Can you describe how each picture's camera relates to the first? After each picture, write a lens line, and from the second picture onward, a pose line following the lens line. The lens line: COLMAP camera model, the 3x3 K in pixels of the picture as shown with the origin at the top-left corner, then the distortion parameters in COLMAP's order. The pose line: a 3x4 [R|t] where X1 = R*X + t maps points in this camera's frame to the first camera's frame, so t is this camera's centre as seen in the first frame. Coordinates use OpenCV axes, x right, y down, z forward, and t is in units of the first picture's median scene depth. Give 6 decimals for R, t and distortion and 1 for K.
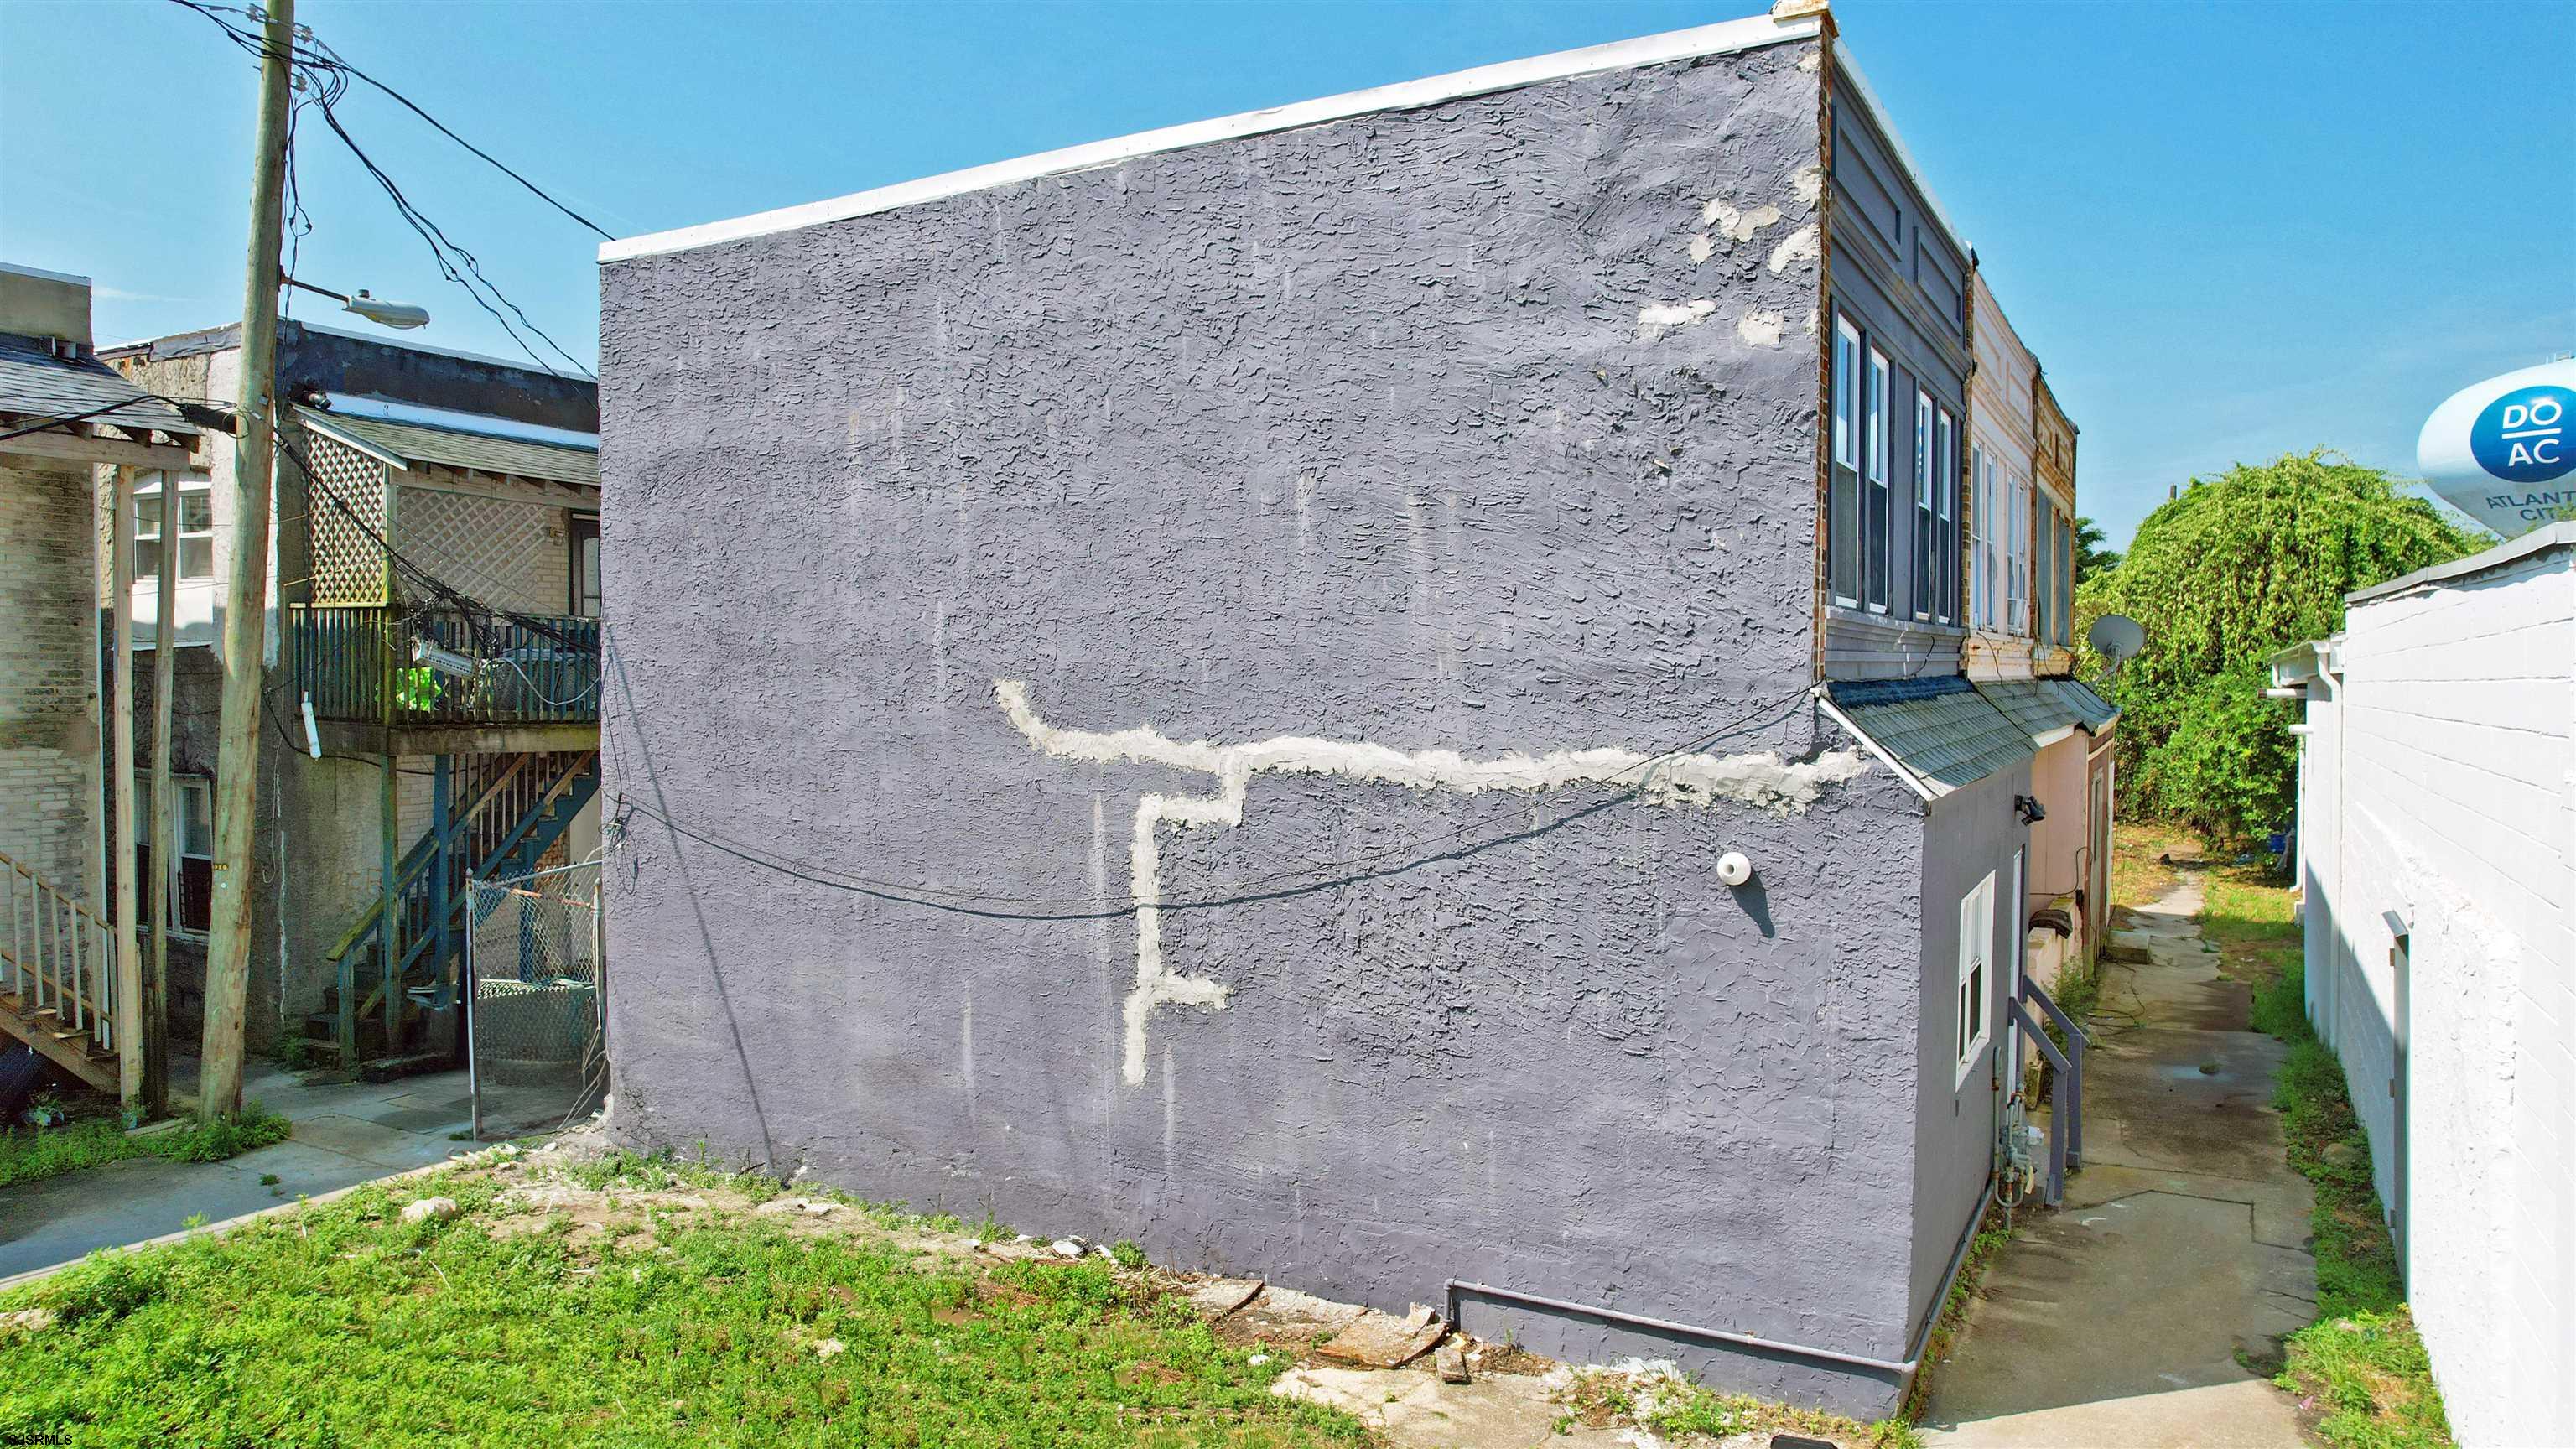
lens RADIAL K [[1642.9, 0, 1291.3], [0, 1642.9, 741.7], [0, 0, 1]] dist [-0.068312, 0.057961]
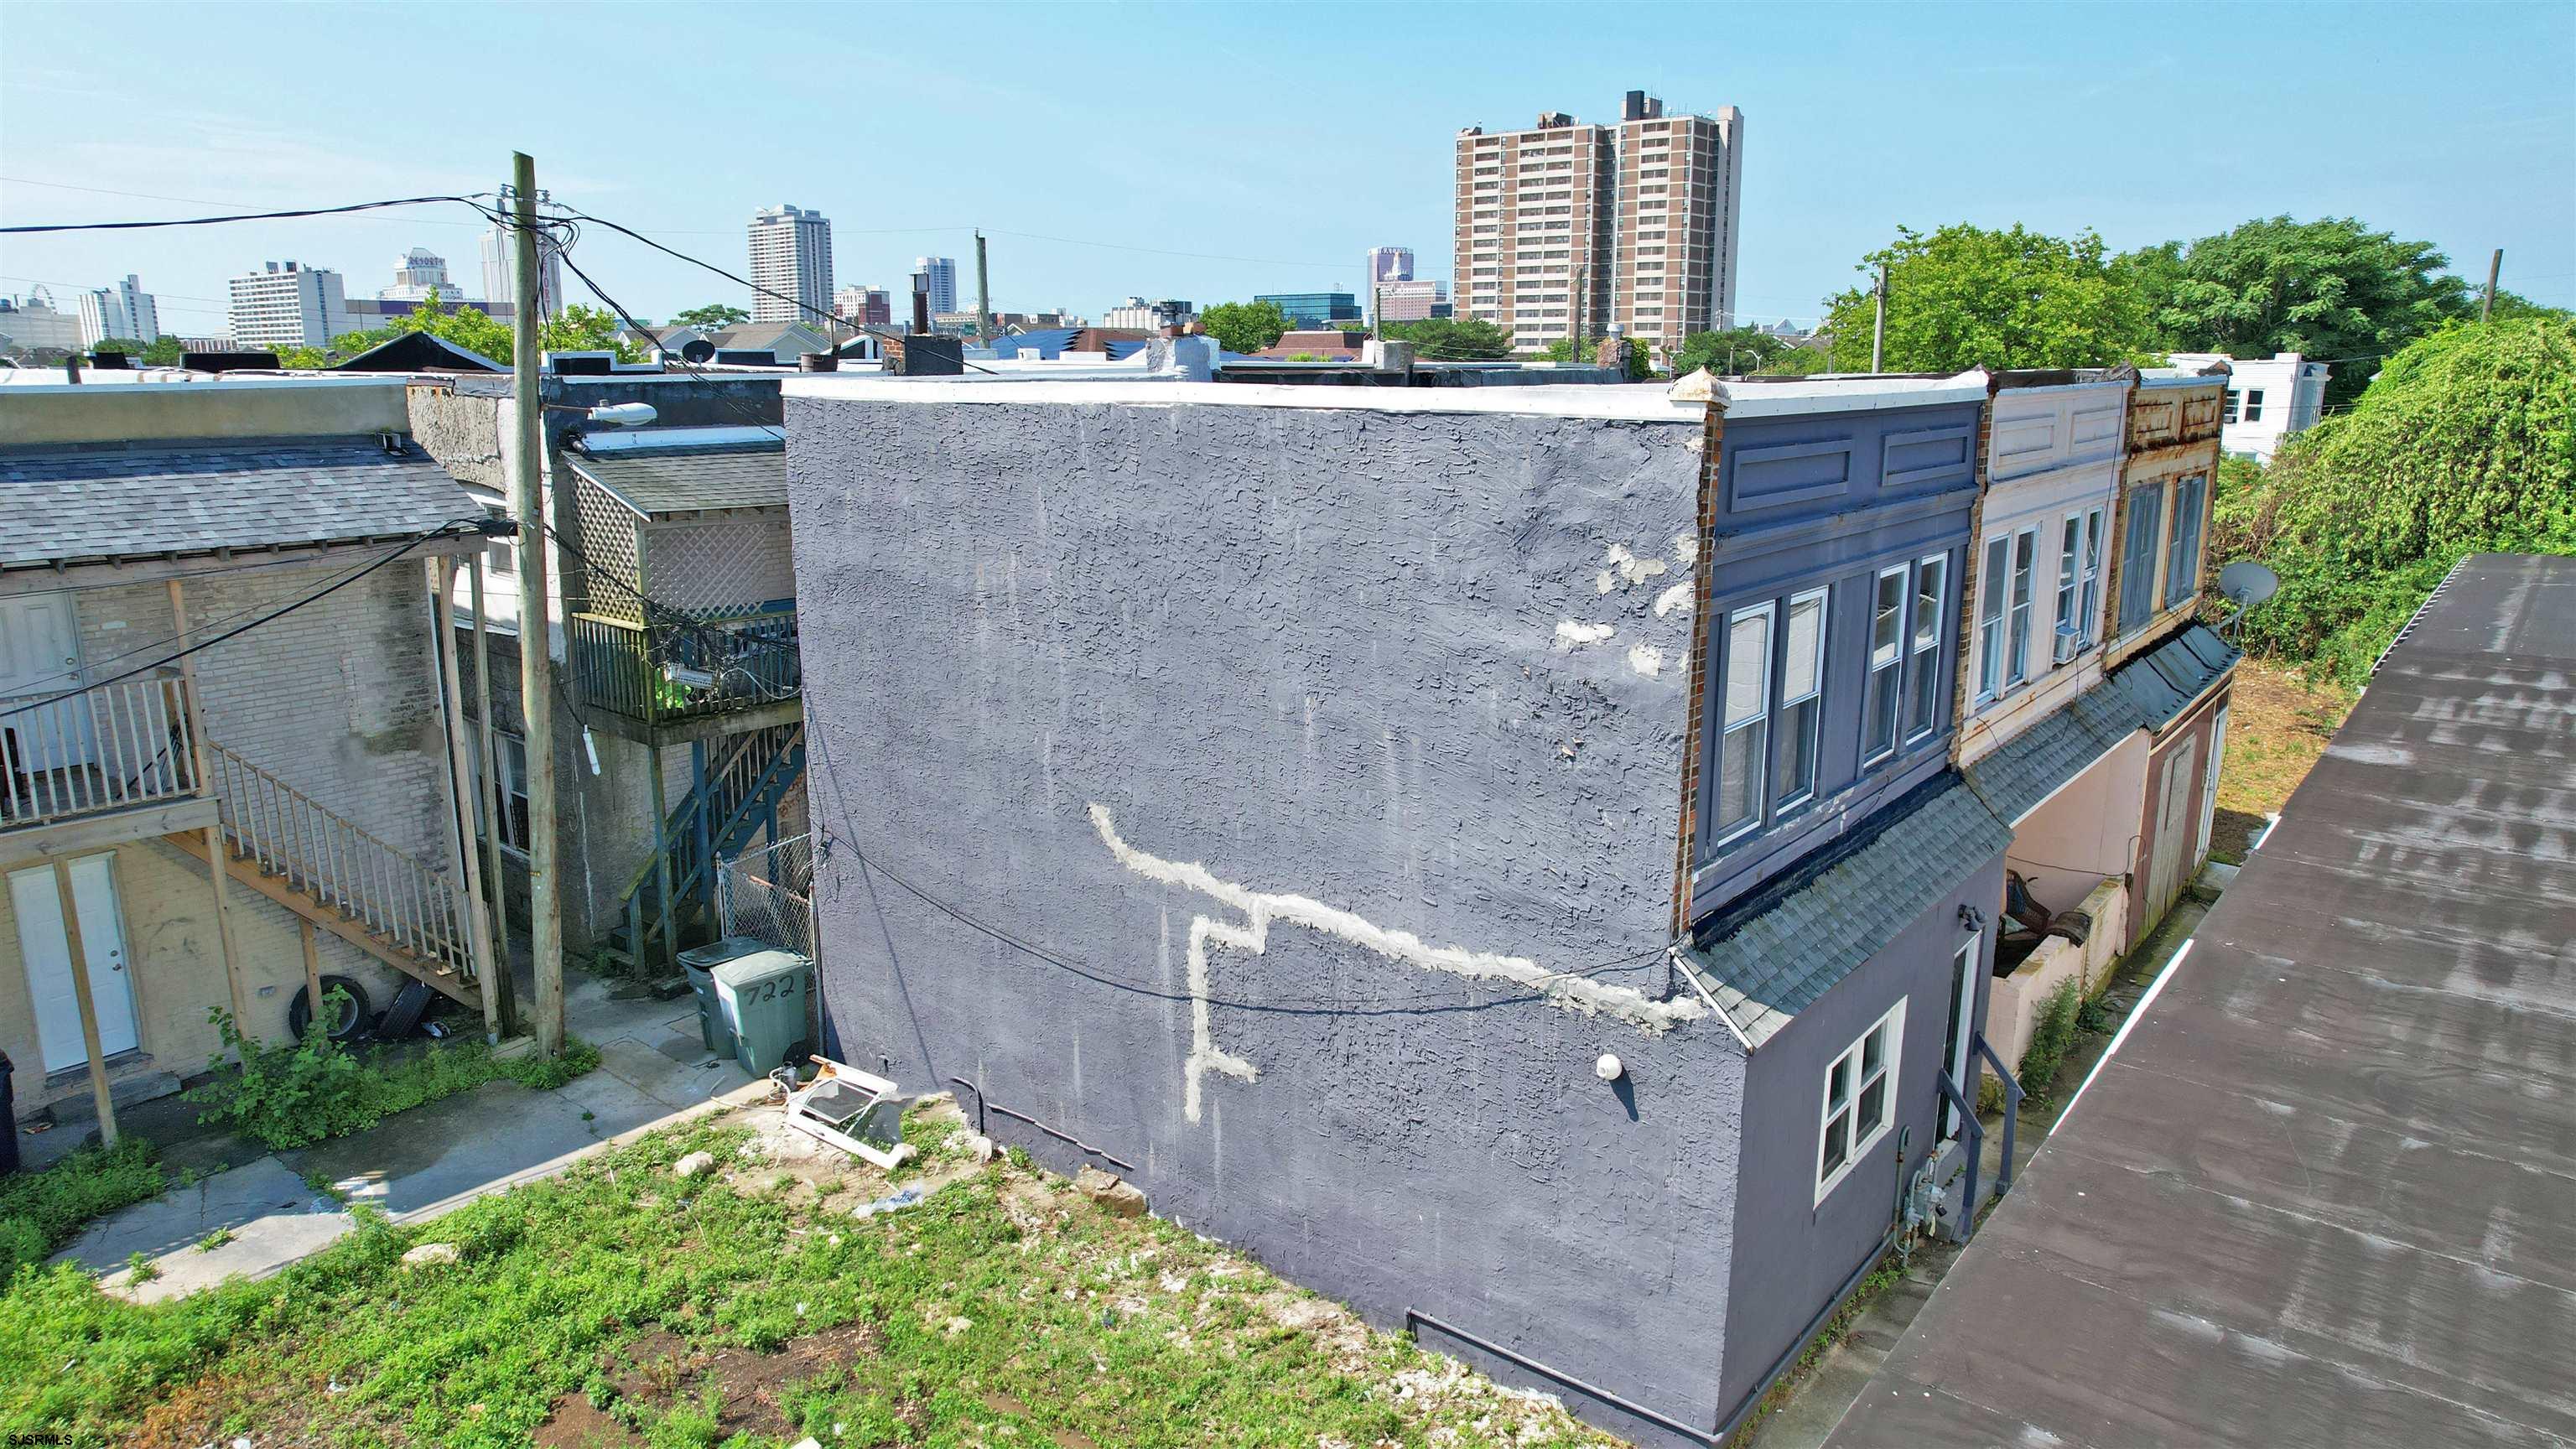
lens RADIAL K [[1642.9, 0, 1282.8], [0, 1642.9, 738.2], [0, 0, 1]] dist [-0.068312, 0.057961]
pose [[0.986432, 0.034967, -0.160401, 0.178611], [-0.003876, 0.981741, 0.190182, -0.349784], [0.164122, -0.186980, 0.968557, -0.200359]]
